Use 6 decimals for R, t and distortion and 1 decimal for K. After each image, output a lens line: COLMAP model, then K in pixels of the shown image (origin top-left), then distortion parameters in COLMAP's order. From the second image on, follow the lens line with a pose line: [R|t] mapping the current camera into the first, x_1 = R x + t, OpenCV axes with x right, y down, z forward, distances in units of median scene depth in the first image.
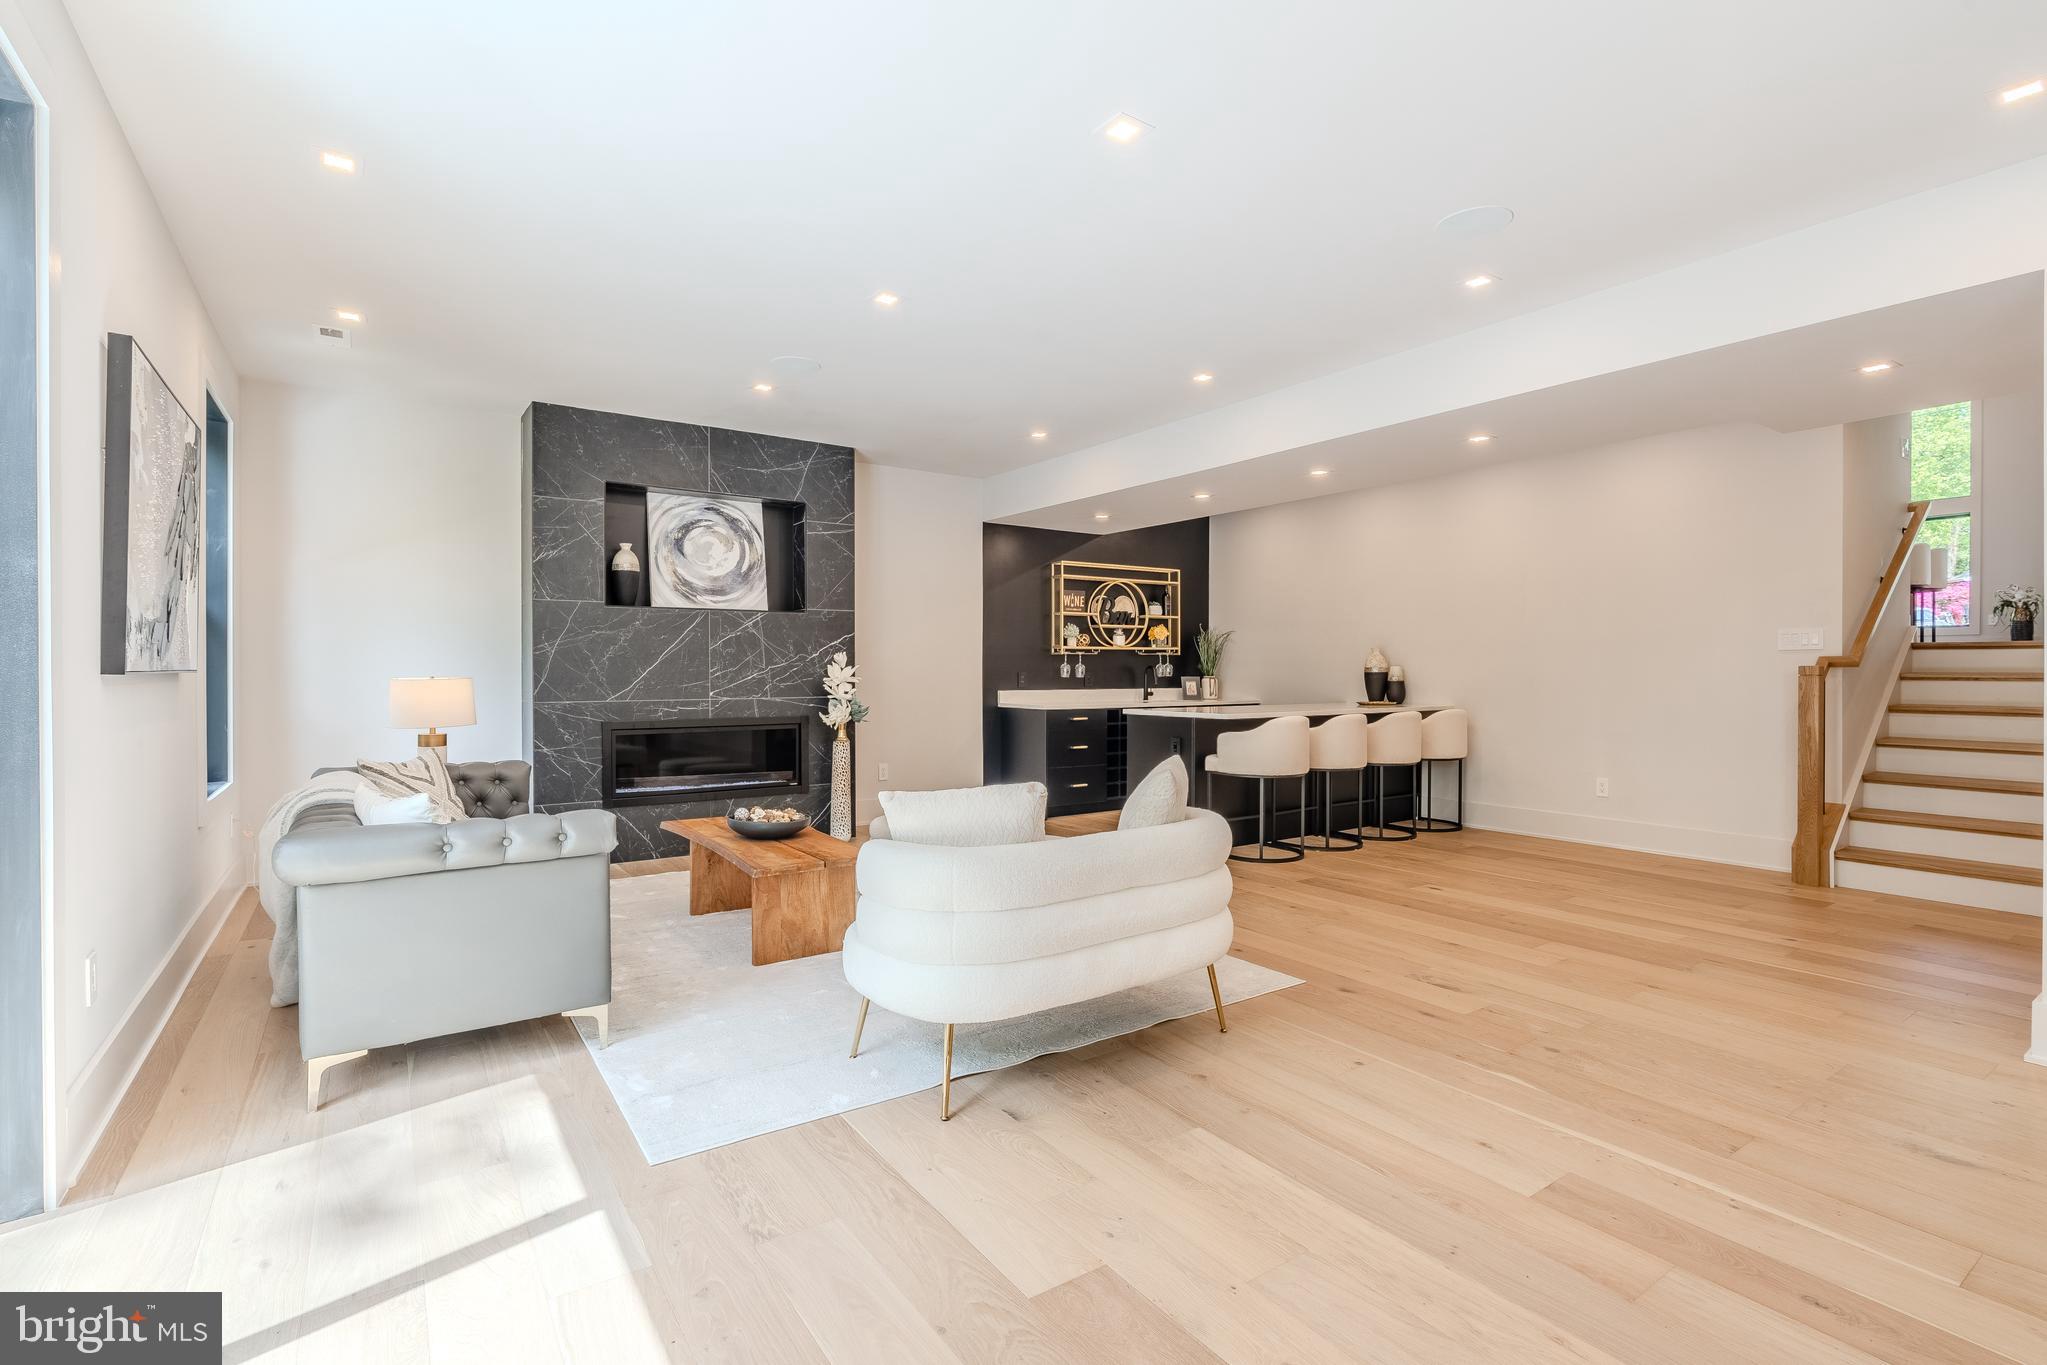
lens RADIAL K [[934.6, 0, 1016.4], [0, 934.6, 677.2], [0, 0, 1]] dist [-0.024716, 0.000132]
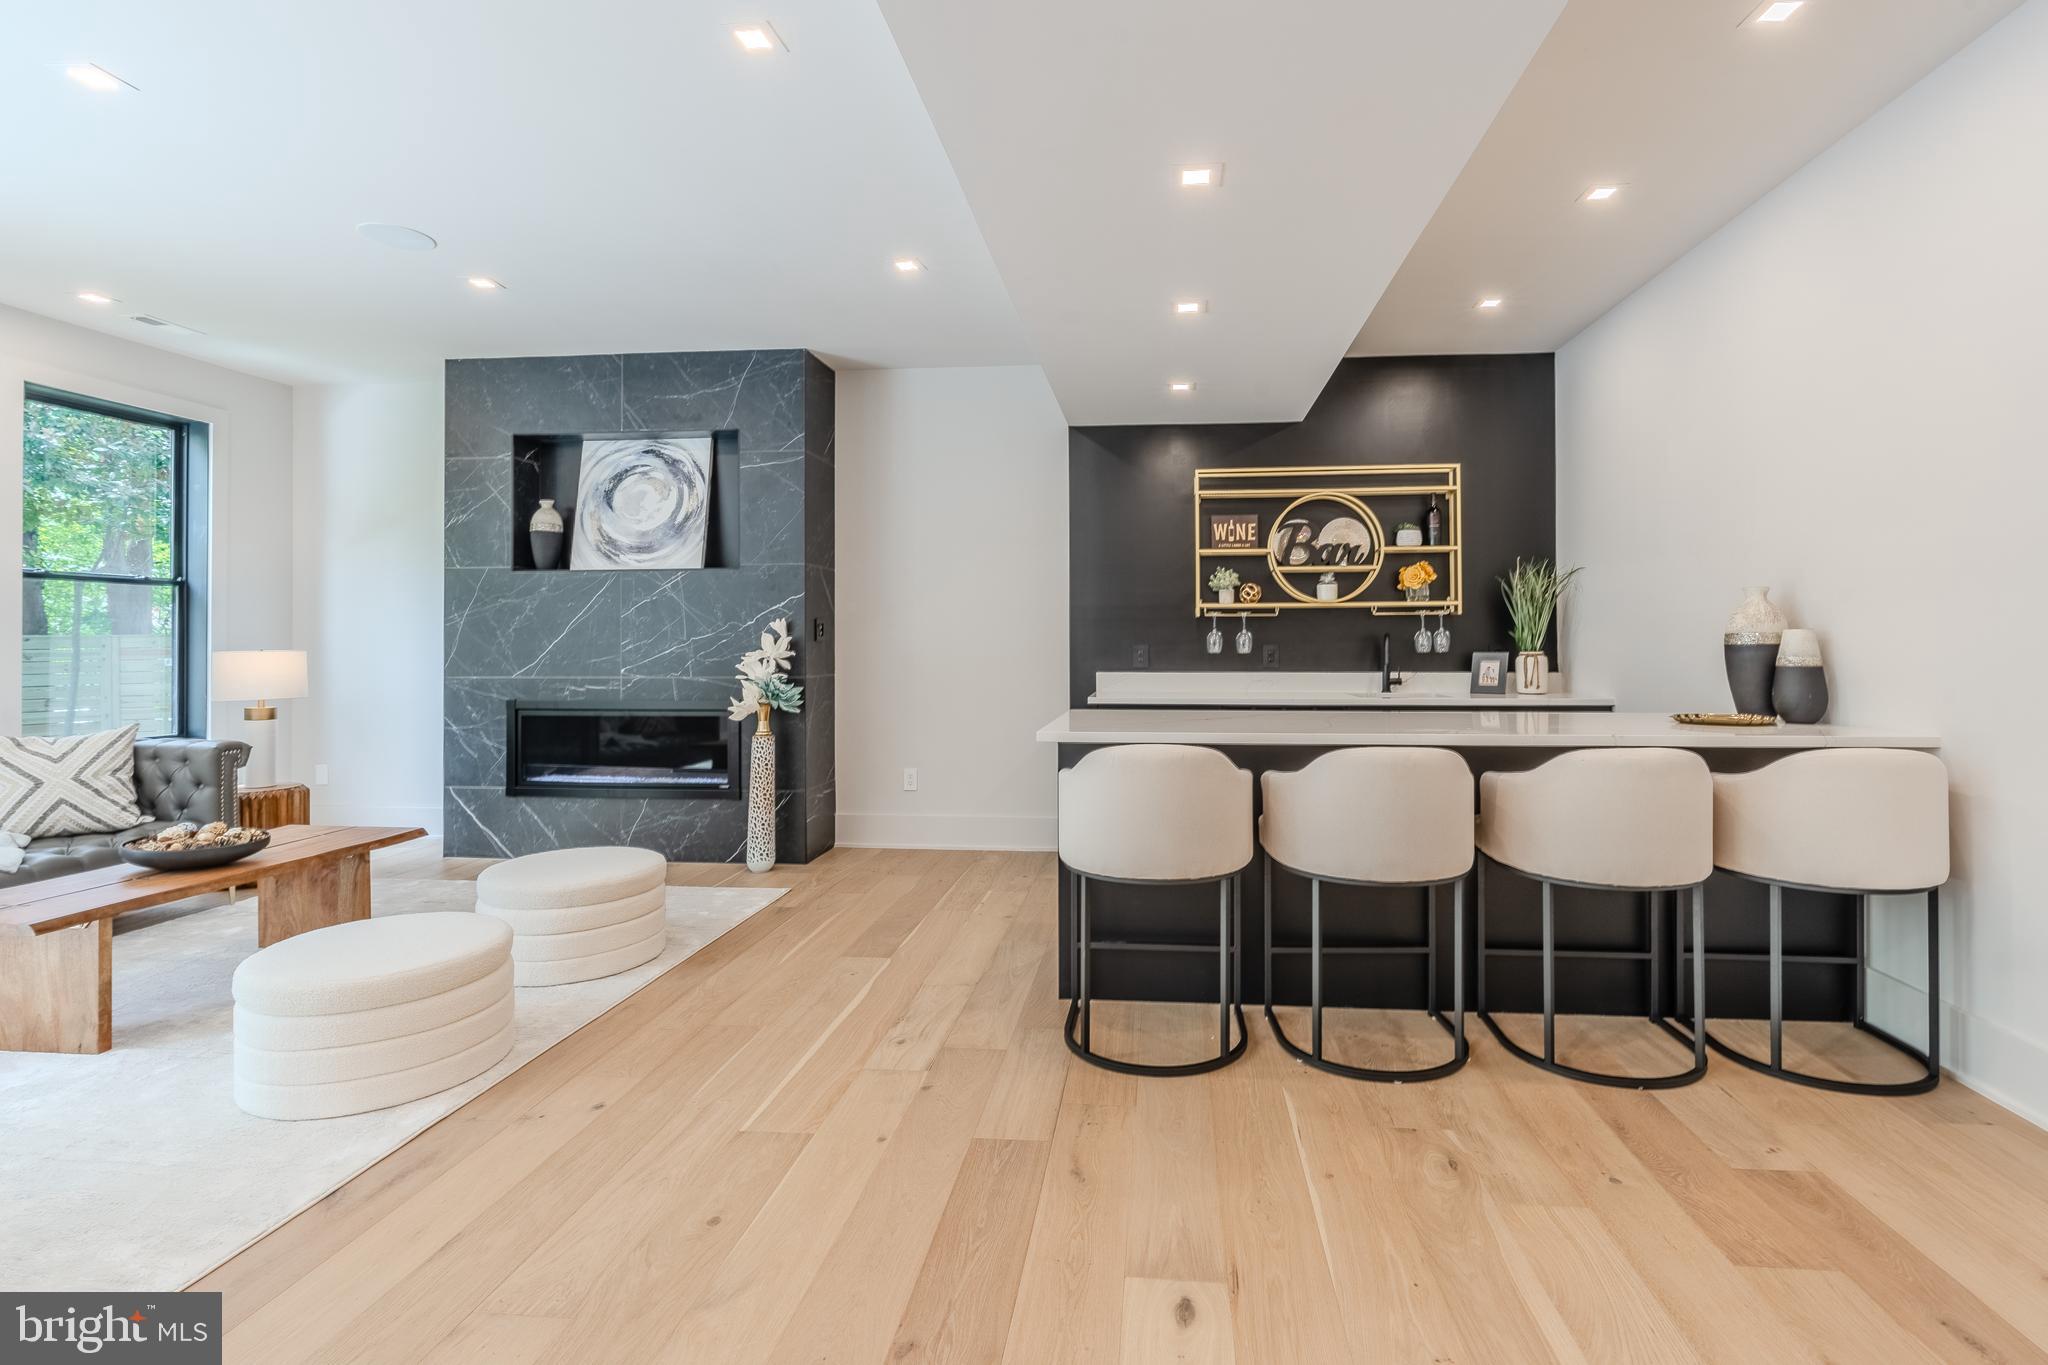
lens RADIAL K [[947.3, 0, 1080.1], [0, 947.3, 635.7], [0, 0, 1]] dist [-0.006250, 0.000658]
pose [[0.769699, -0.006635, -0.638372, 0.512586], [-0.003020, 0.999897, -0.014034, -0.003012], [0.638400, 0.012730, 0.769600, 0.584779]]
